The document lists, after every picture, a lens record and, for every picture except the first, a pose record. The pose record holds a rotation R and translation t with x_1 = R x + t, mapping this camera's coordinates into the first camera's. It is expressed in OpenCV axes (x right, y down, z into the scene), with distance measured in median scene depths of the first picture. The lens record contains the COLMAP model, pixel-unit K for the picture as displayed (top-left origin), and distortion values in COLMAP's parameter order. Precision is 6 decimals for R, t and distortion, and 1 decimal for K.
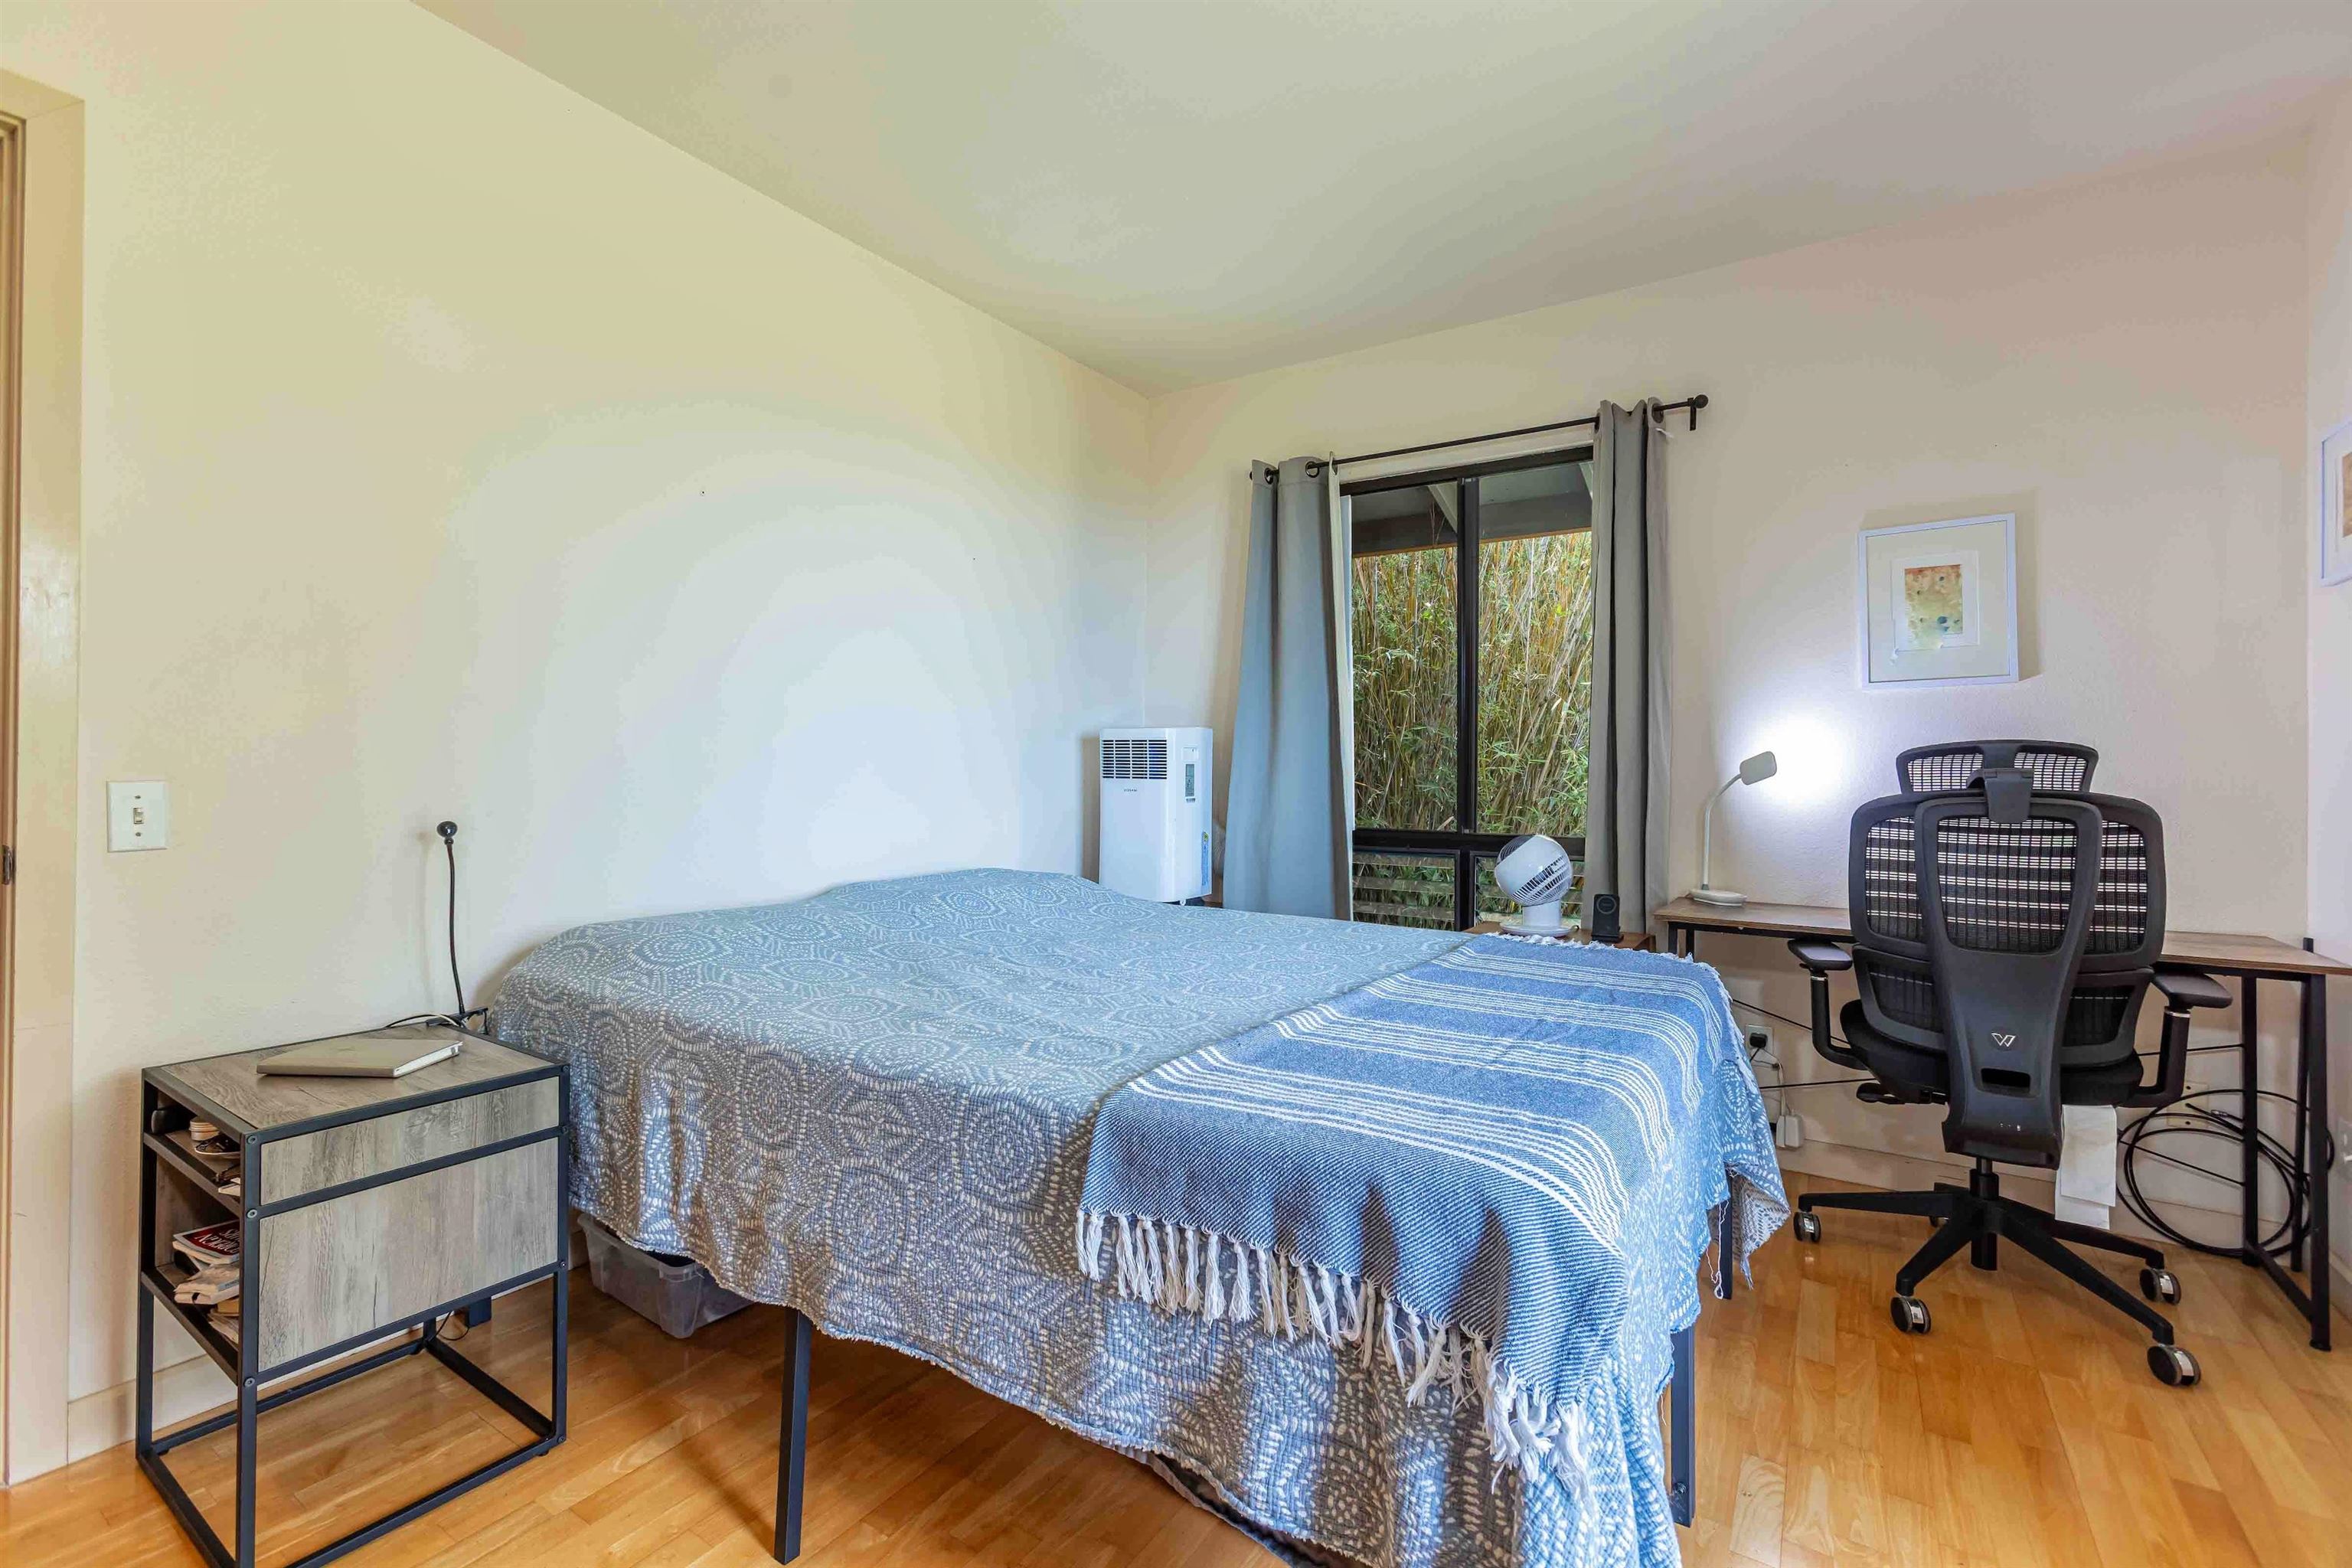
lens RADIAL K [[1026.8, 0, 1125.4], [0, 1026.8, 745.5], [0, 0, 1]] dist [-0.025049, 0.000082]
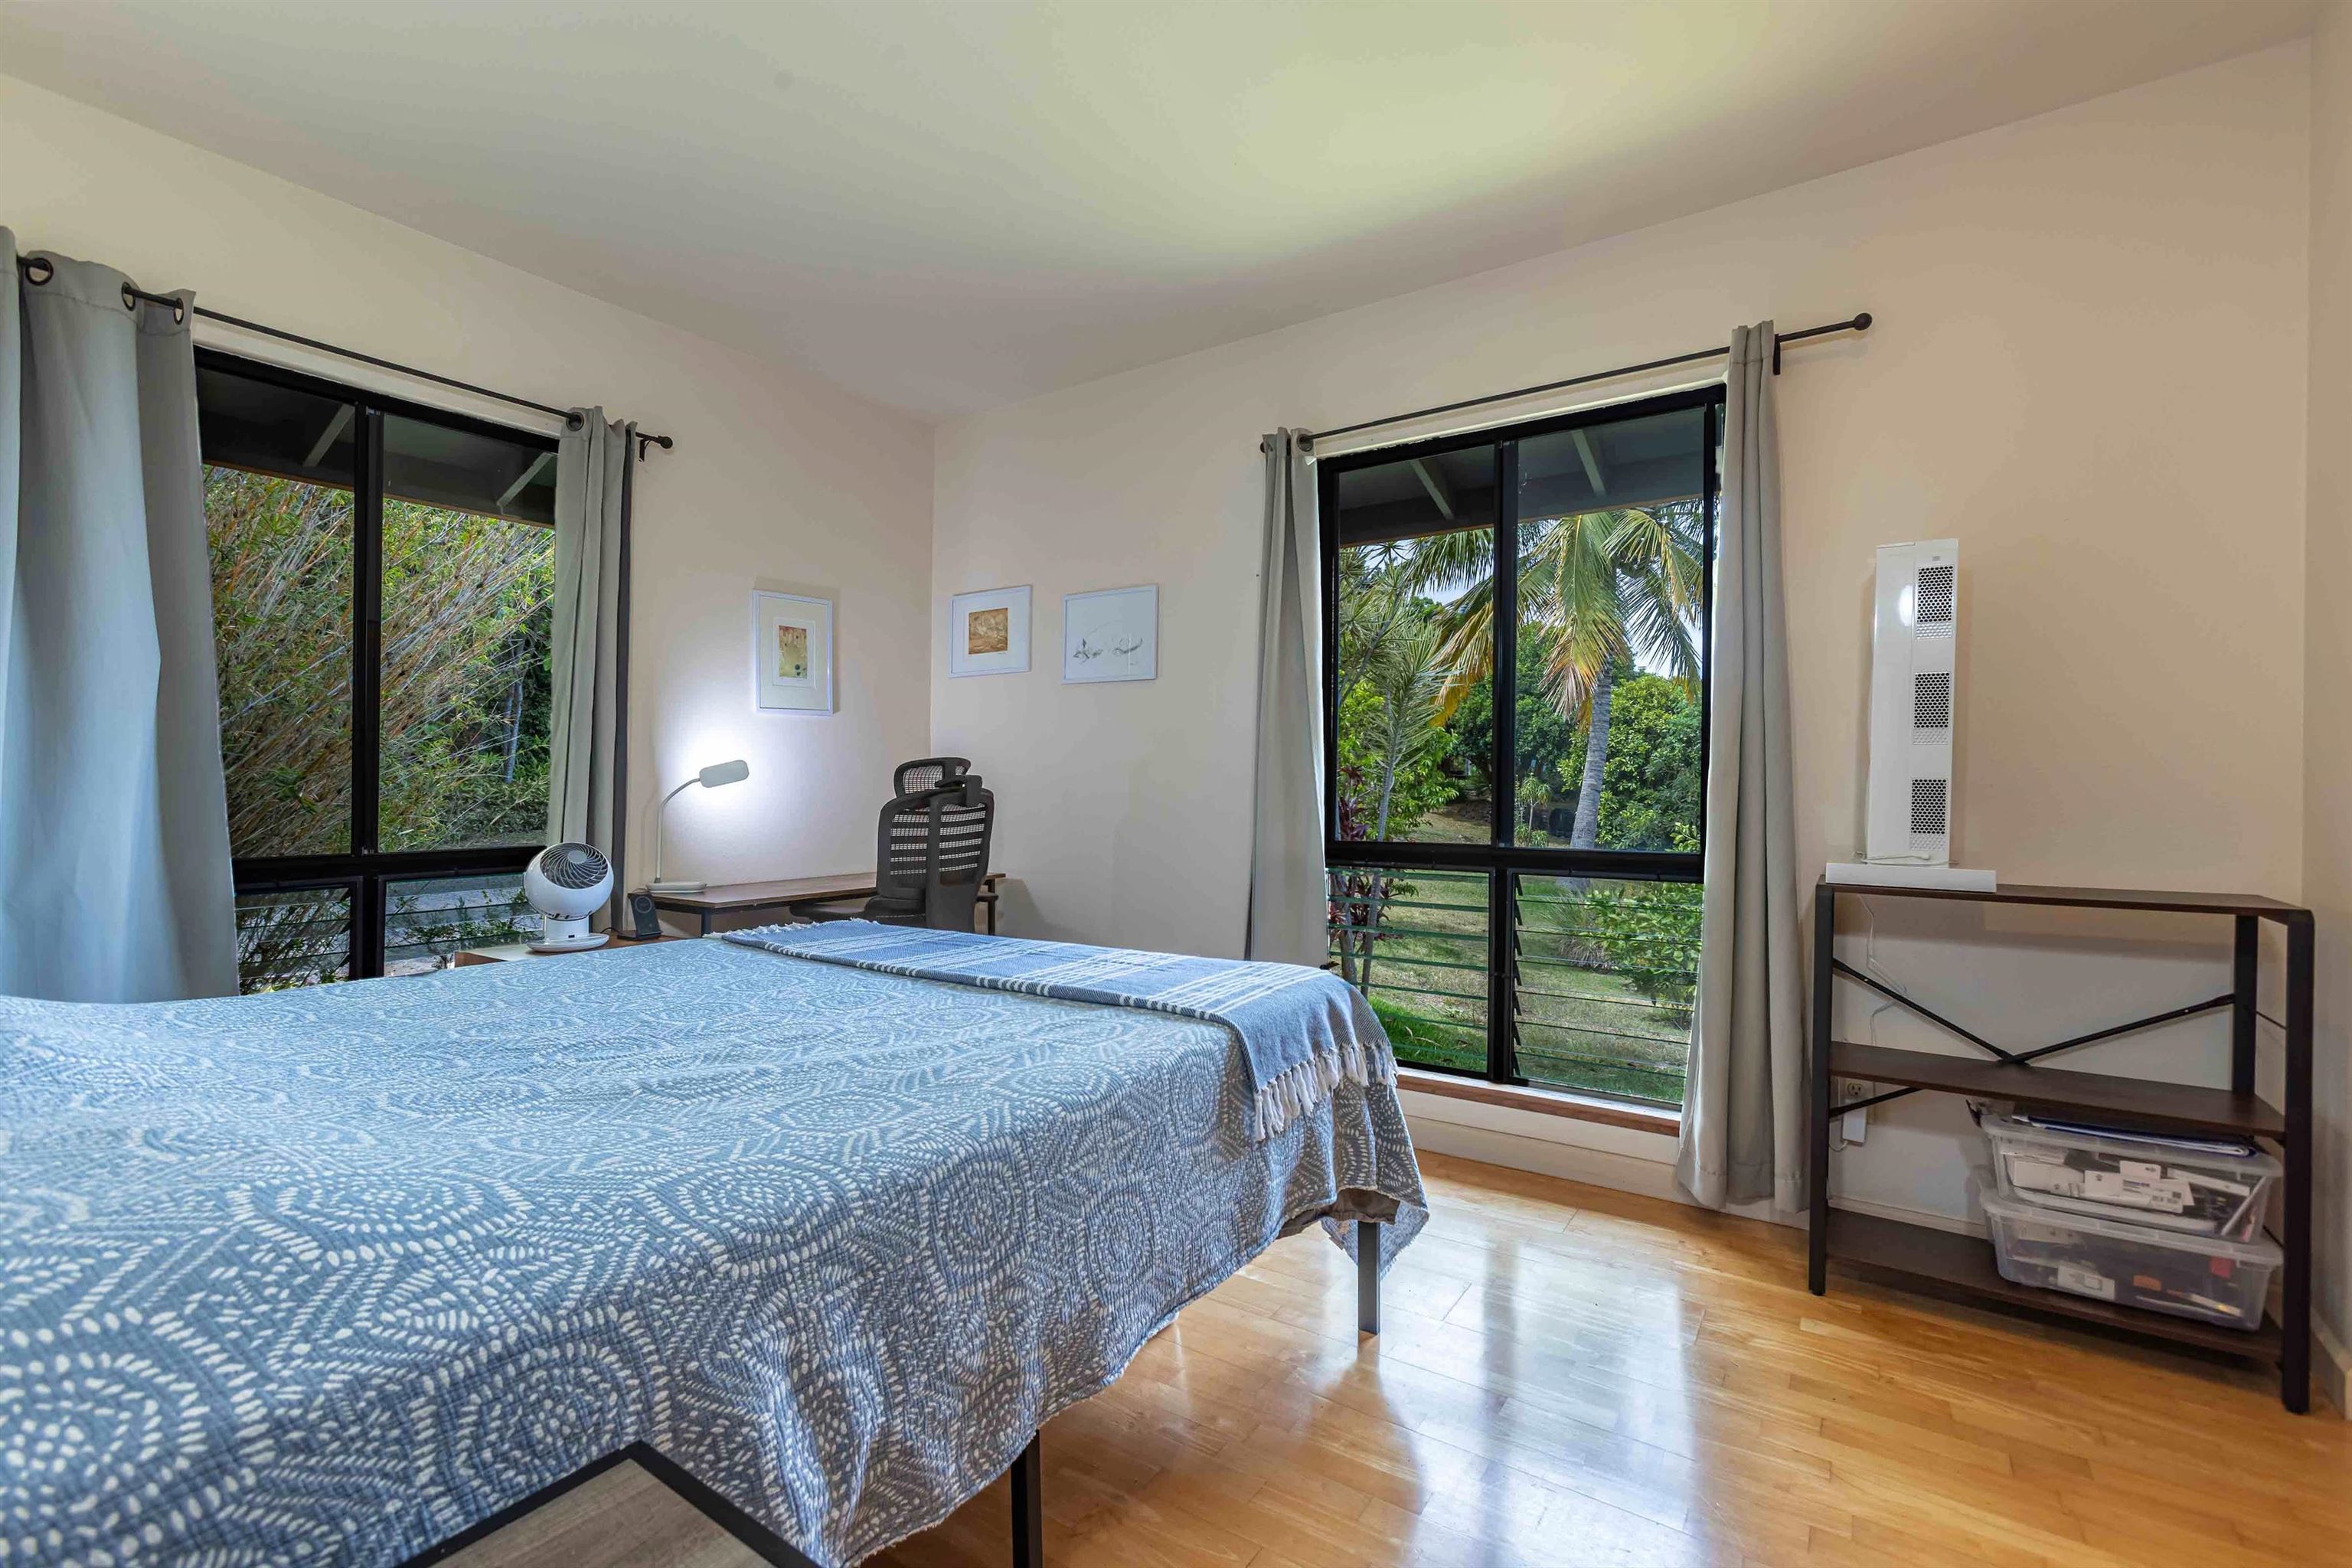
lens RADIAL K [[1030.3, 0, 1176.0], [0, 1030.3, 784.0], [0, 0, 1]] dist [0.003189, 0.000367]
pose [[0.011672, -0.012642, 0.999852, -0.755904], [-0.026163, 0.999574, 0.012944, 0.005560], [-0.999590, -0.026310, 0.011336, 0.575936]]
